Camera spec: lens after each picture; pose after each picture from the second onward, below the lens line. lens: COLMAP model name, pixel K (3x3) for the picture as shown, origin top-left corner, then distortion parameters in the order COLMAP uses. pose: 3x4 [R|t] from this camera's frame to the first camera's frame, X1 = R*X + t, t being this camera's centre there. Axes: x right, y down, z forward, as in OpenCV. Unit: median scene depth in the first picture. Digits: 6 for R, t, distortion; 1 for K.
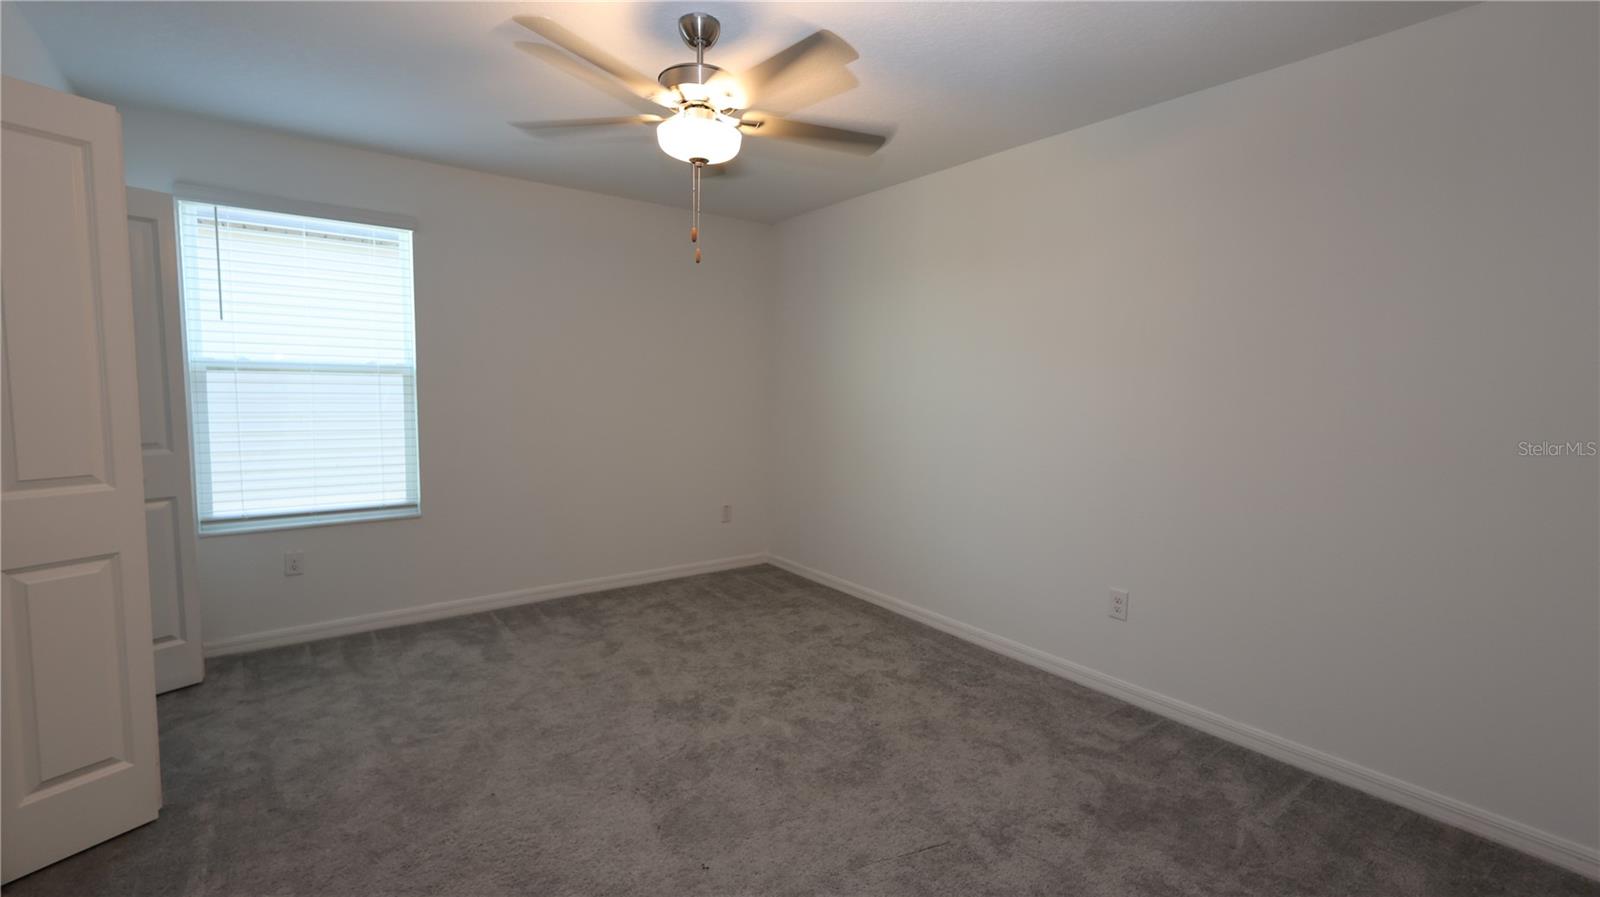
lens RADIAL K [[700.9, 0, 804.6], [0, 700.9, 440.1], [0, 0, 1]] dist [0.011357, -0.000286]
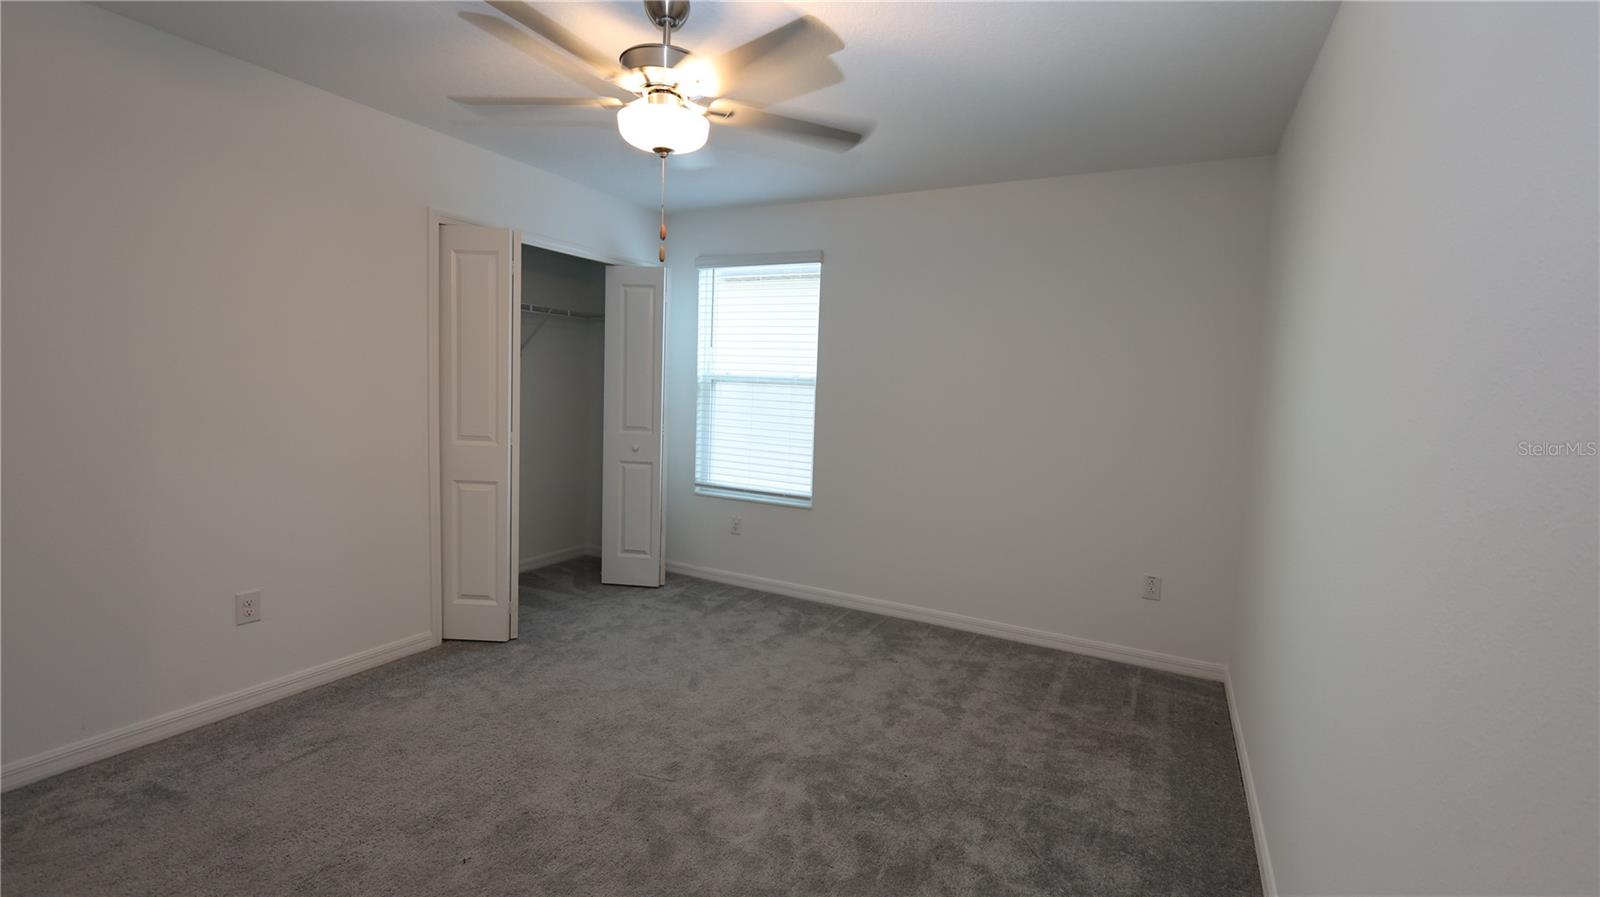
lens RADIAL K [[700.9, 0, 804.6], [0, 700.9, 440.1], [0, 0, 1]] dist [0.011357, -0.000286]
pose [[0.417059, 0.071289, -0.906079, 0.529734], [-0.098475, 0.994595, 0.032926, -0.043997], [0.903529, 0.075494, 0.421825, 0.542836]]
